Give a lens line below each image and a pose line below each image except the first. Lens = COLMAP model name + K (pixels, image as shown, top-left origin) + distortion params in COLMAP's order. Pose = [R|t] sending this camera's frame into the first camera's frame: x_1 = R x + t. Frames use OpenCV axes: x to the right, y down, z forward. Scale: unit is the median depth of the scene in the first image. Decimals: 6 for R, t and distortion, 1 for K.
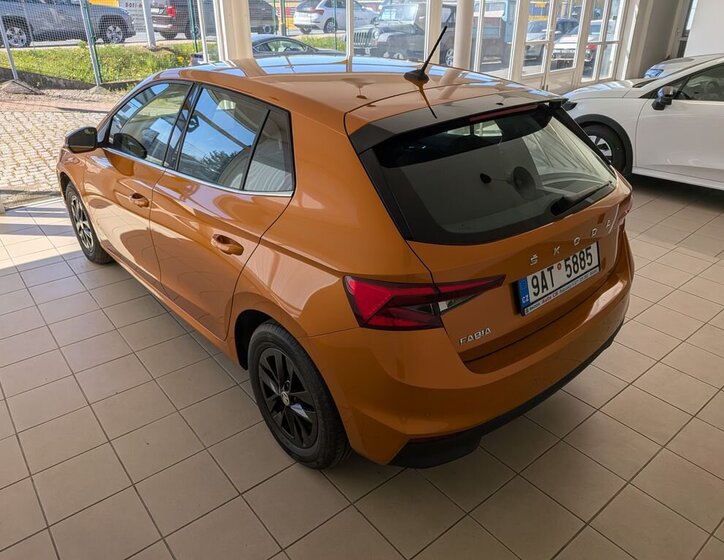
lens RADIAL K [[554.2, 0, 372.8], [0, 554.2, 255.7], [0, 0, 1]] dist [0.017173, -0.009753]
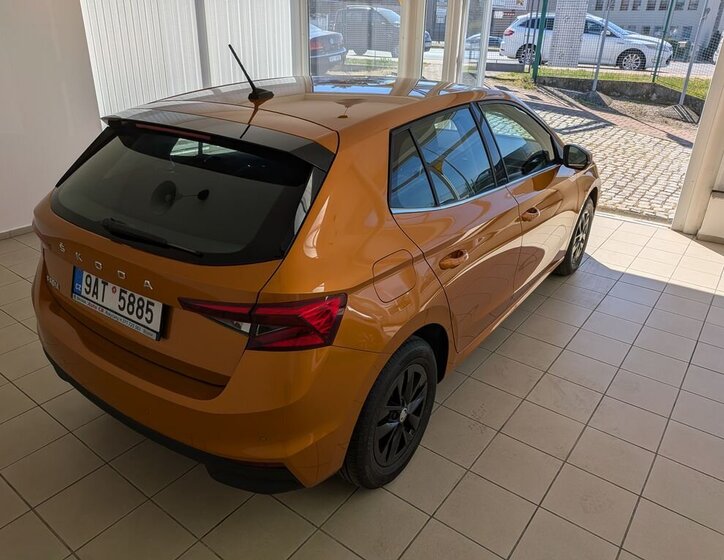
lens RADIAL K [[554.2, 0, 372.8], [0, 554.2, 255.7], [0, 0, 1]] dist [0.017173, -0.009753]
pose [[0.247389, 0.382405, -0.890261, 1.194904], [-0.424820, 0.868606, 0.255053, -0.435980], [0.870820, 0.315103, 0.377337, 0.941477]]
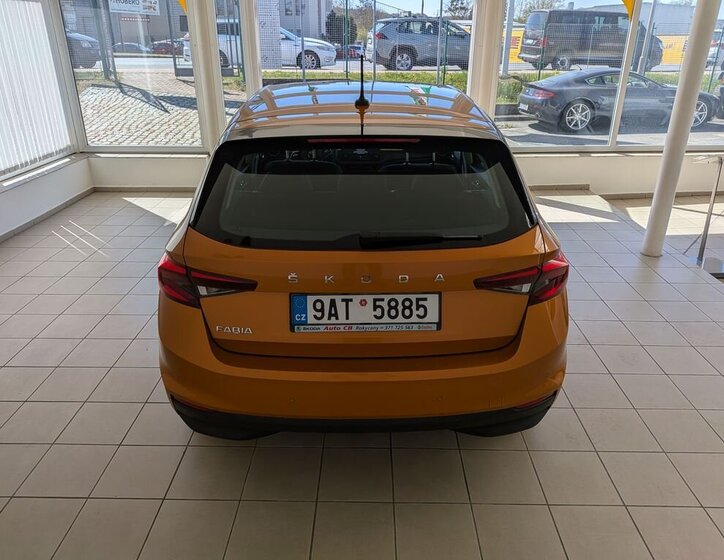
lens RADIAL K [[554.2, 0, 372.8], [0, 554.2, 255.7], [0, 0, 1]] dist [0.017173, -0.009753]
pose [[0.770566, 0.243122, -0.589169, 0.833494], [-0.271790, 0.961471, 0.041282, -0.095734], [0.576506, 0.128319, 0.806954, 0.212140]]
